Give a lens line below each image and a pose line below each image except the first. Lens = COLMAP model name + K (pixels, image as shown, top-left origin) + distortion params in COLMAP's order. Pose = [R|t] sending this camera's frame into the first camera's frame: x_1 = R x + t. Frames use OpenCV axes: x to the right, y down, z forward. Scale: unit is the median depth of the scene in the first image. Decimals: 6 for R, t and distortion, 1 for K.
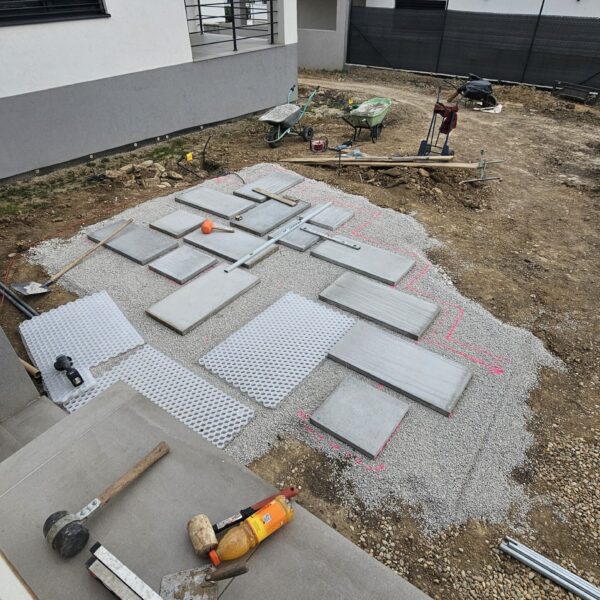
lens RADIAL K [[434.5, 0, 300.0], [0, 434.5, 300.0], [0, 0, 1]] dist [0.005191, -0.003909]
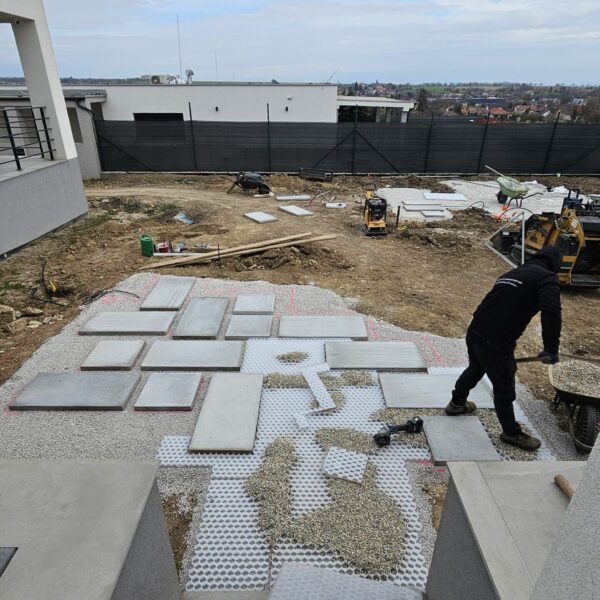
lens RADIAL K [[422.9, 0, 292.3], [0, 422.9, 315.4], [0, 0, 1]] dist [-0.000048, -0.000047]
pose [[0.815836, -0.272048, 0.510296, -0.333197], [0.346408, 0.936496, -0.054557, -0.067322], [-0.463048, 0.221281, 0.858267, 0.071085]]
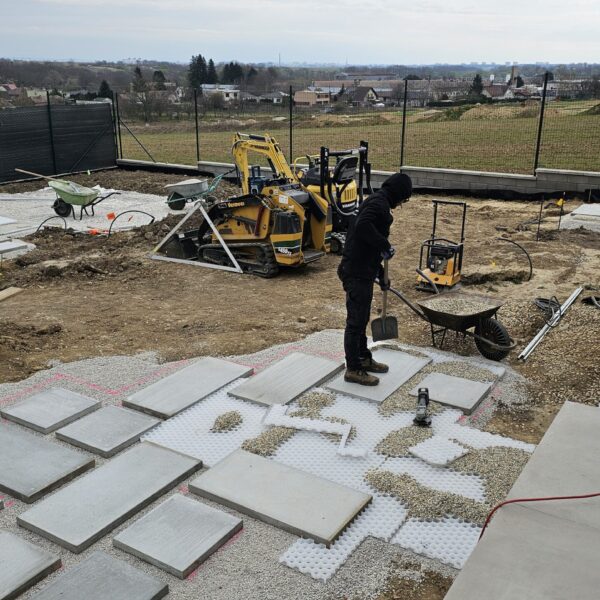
lens RADIAL K [[722.8, 0, 300.0], [0, 722.8, 300.0], [0, 0, 1]] dist [0.118556, -0.019662]
pose [[-0.068760, -0.302425, 0.950690, -0.737261], [0.598554, 0.749868, 0.281833, -0.324344], [-0.798126, 0.588418, 0.129457, 0.429153]]
